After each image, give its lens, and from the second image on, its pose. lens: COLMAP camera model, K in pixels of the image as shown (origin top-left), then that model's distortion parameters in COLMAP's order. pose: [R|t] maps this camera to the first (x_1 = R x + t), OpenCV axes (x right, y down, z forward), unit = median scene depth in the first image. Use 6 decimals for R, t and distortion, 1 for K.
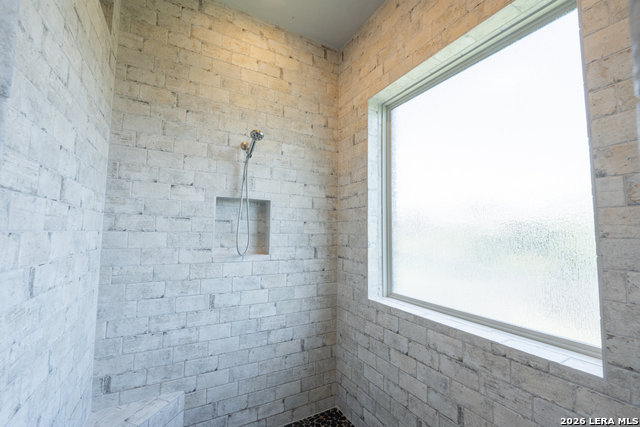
lens RADIAL K [[262.2, 0, 318.9], [0, 262.2, 215.3], [0, 0, 1]] dist [-0.011325, -0.000234]
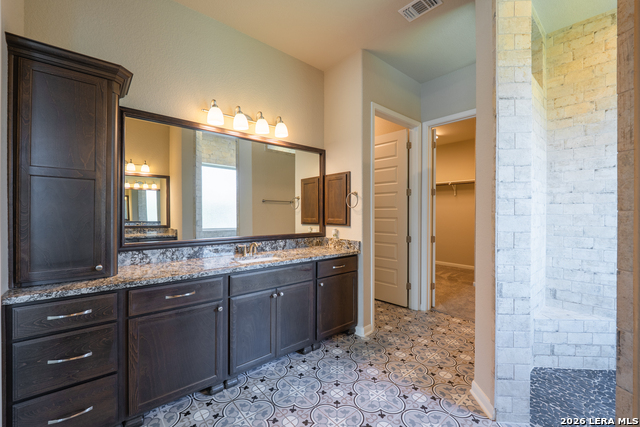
lens RADIAL K [[262.2, 0, 314.4], [0, 262.2, 214.0], [0, 0, 1]] dist [-0.011325, -0.000234]
pose [[0.185127, -0.013376, -0.982624, 0.449938], [0.065873, 0.997827, -0.001173, 0.020076], [0.980504, -0.064511, 0.185605, -0.650875]]
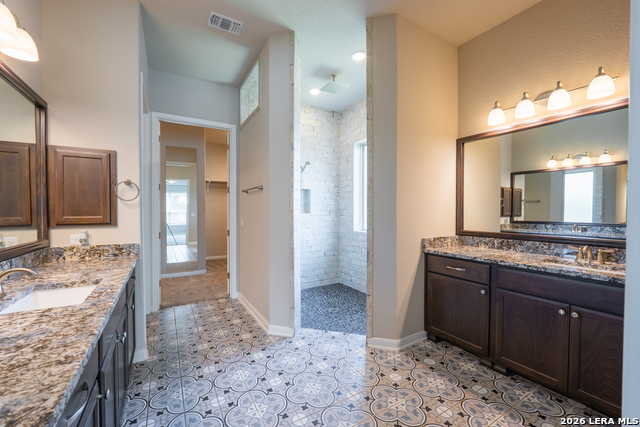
lens RADIAL K [[262.2, 0, 316.3], [0, 262.2, 214.3], [0, 0, 1]] dist [-0.011325, -0.000234]
pose [[0.999788, -0.012738, 0.016152, -0.180722], [0.011348, 0.996447, 0.083459, -0.031219], [-0.017158, -0.083258, 0.996380, -1.303816]]
